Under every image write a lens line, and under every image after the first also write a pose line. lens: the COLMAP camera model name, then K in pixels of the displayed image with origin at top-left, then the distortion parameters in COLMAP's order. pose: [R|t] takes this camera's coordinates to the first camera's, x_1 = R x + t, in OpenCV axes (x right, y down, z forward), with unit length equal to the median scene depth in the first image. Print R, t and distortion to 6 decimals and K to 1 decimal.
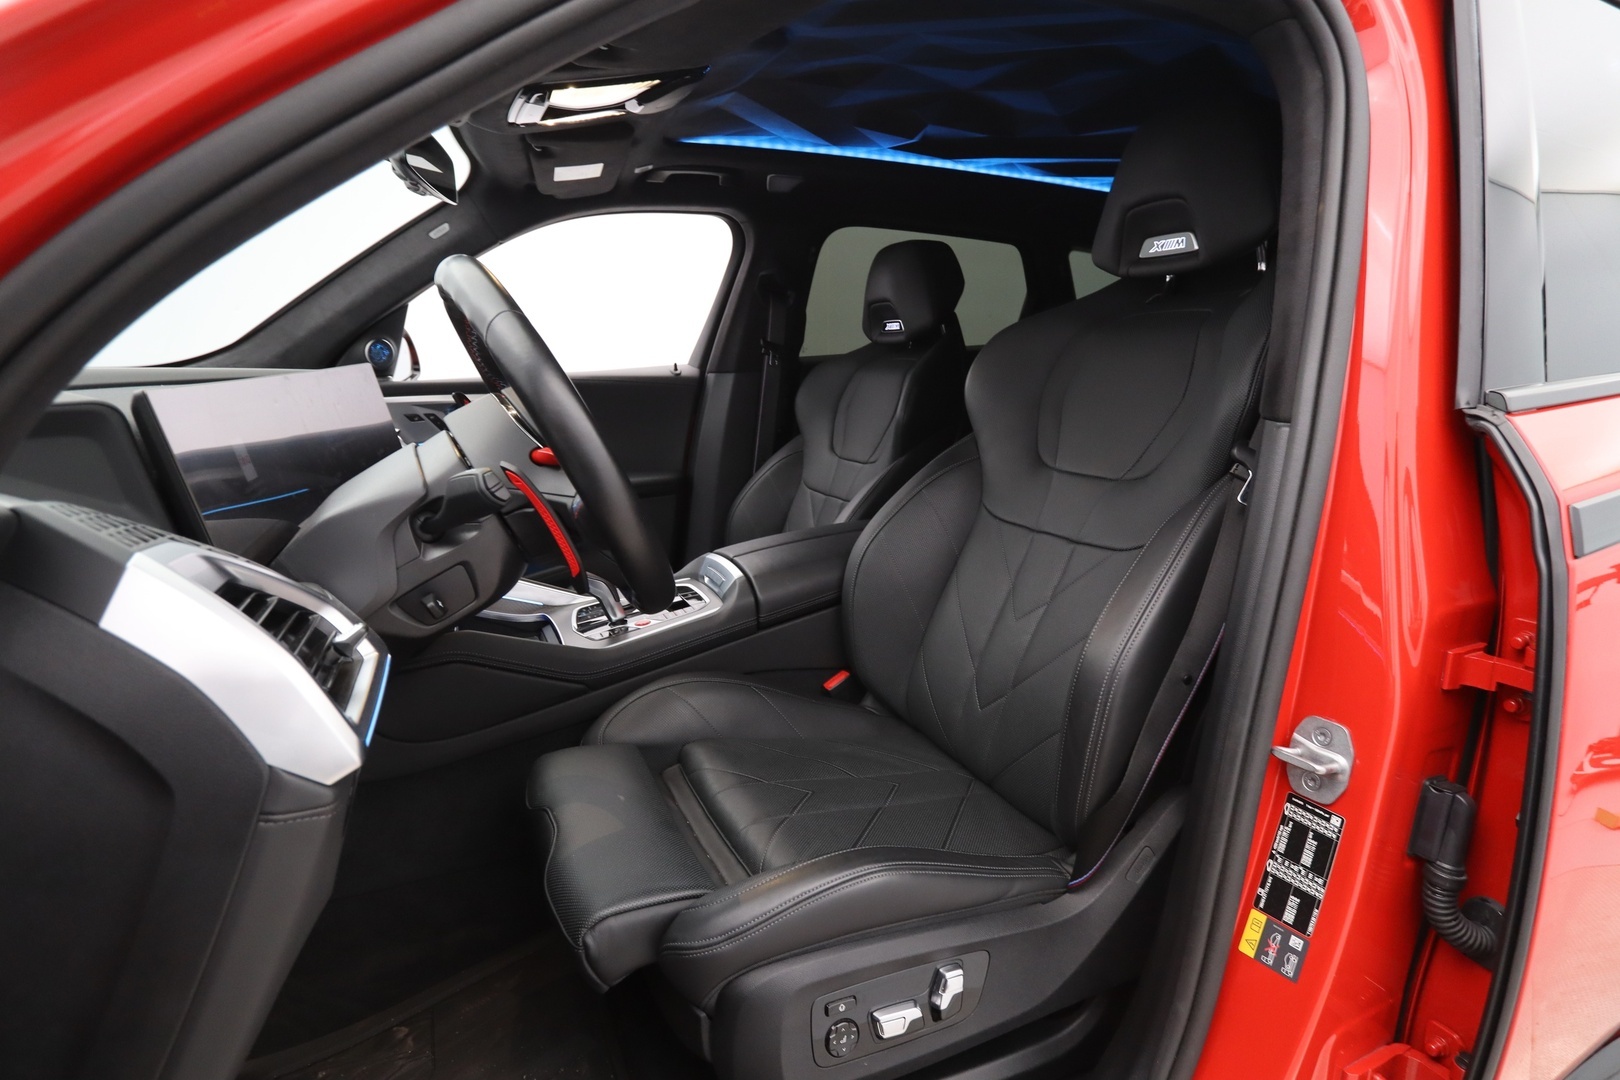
lens RADIAL K [[834.3, 0, 824.7], [0, 834.3, 540.7], [0, 0, 1]] dist [-0.024400, 0.002140]
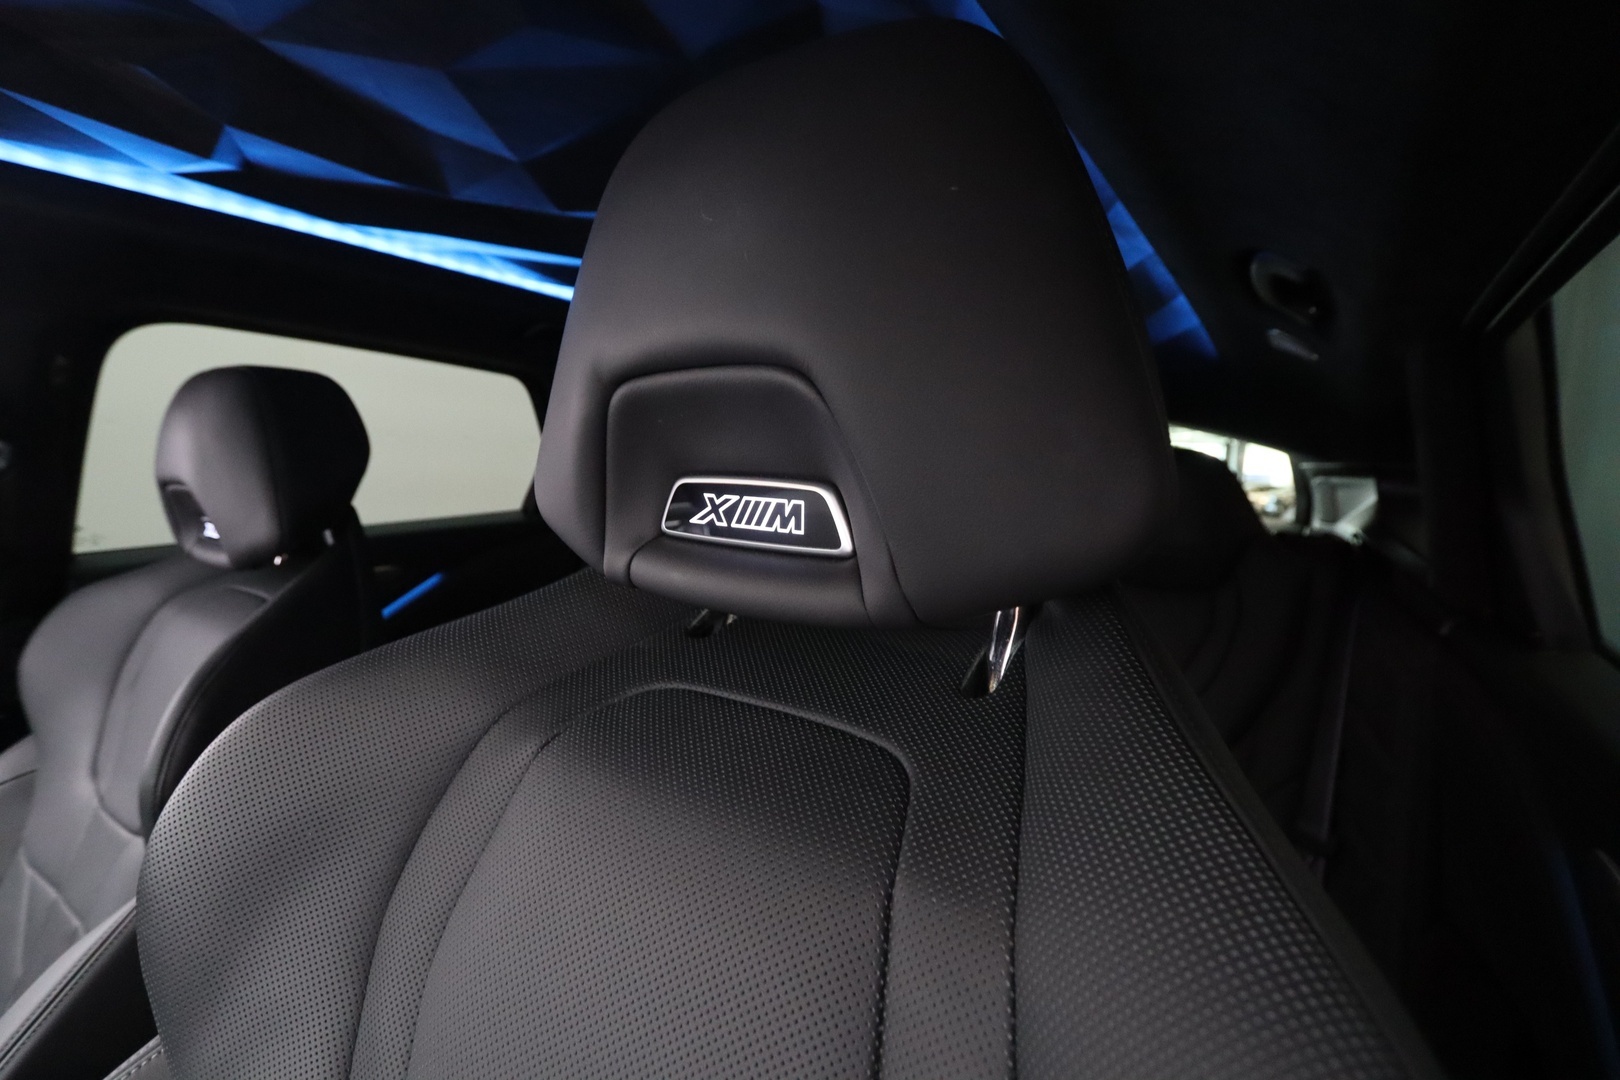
lens RADIAL K [[758.0, 0, 812.4], [0, 758.0, 532.1], [0, 0, 1]] dist [-0.022406, -0.000221]
pose [[0.877156, -0.014291, 0.479993, 0.425828], [0.066828, 0.993463, -0.092545, -0.455881], [-0.475533, 0.113253, 0.872377, 1.058816]]
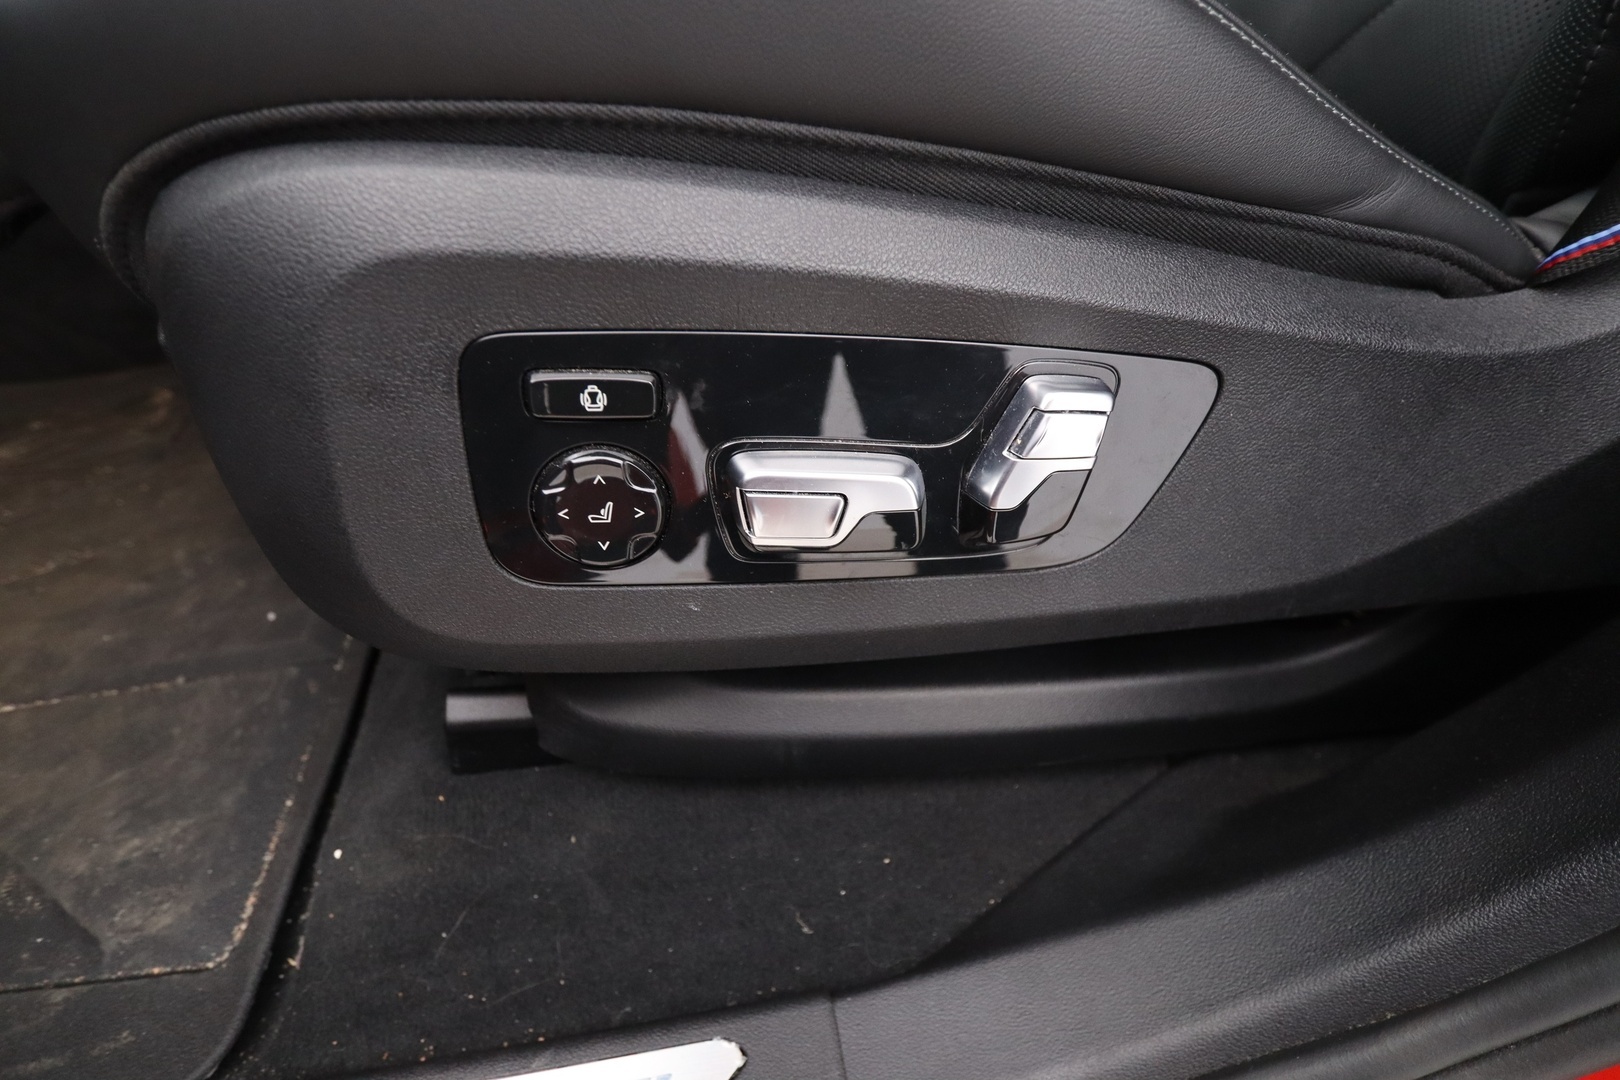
lens RADIAL K [[758.0, 0, 815.1], [0, 758.0, 534.9], [0, 0, 1]] dist [-0.022406, -0.000221]
pose [[0.961086, 0.222466, -0.163778, 0.124745], [-0.118431, 0.867422, 0.483274, 0.451528], [0.249576, -0.445071, 0.860014, 0.750778]]
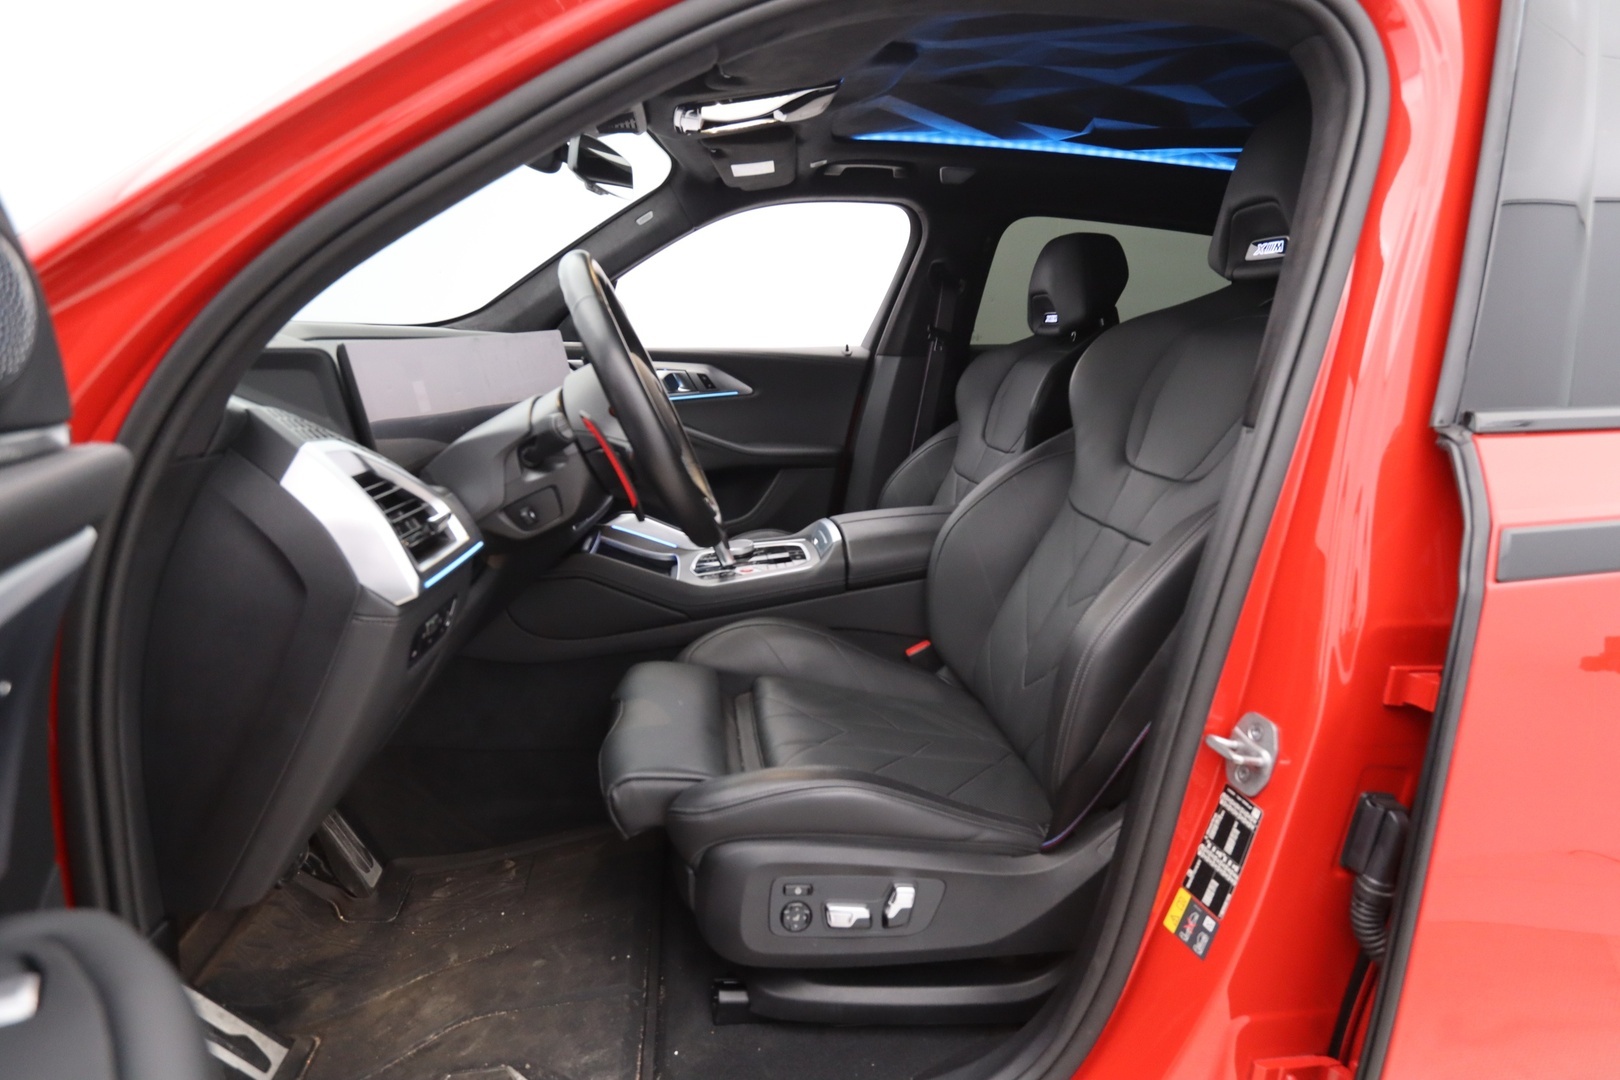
lens RADIAL K [[868.9, 0, 820.0], [0, 868.9, 539.7], [0, 0, 1]] dist [-0.023014, -0.000151]
pose [[0.954438, 0.112131, -0.276542, 0.317596], [-0.109576, 0.993671, 0.024726, 0.026907], [0.277565, 0.006704, 0.960684, -0.177901]]
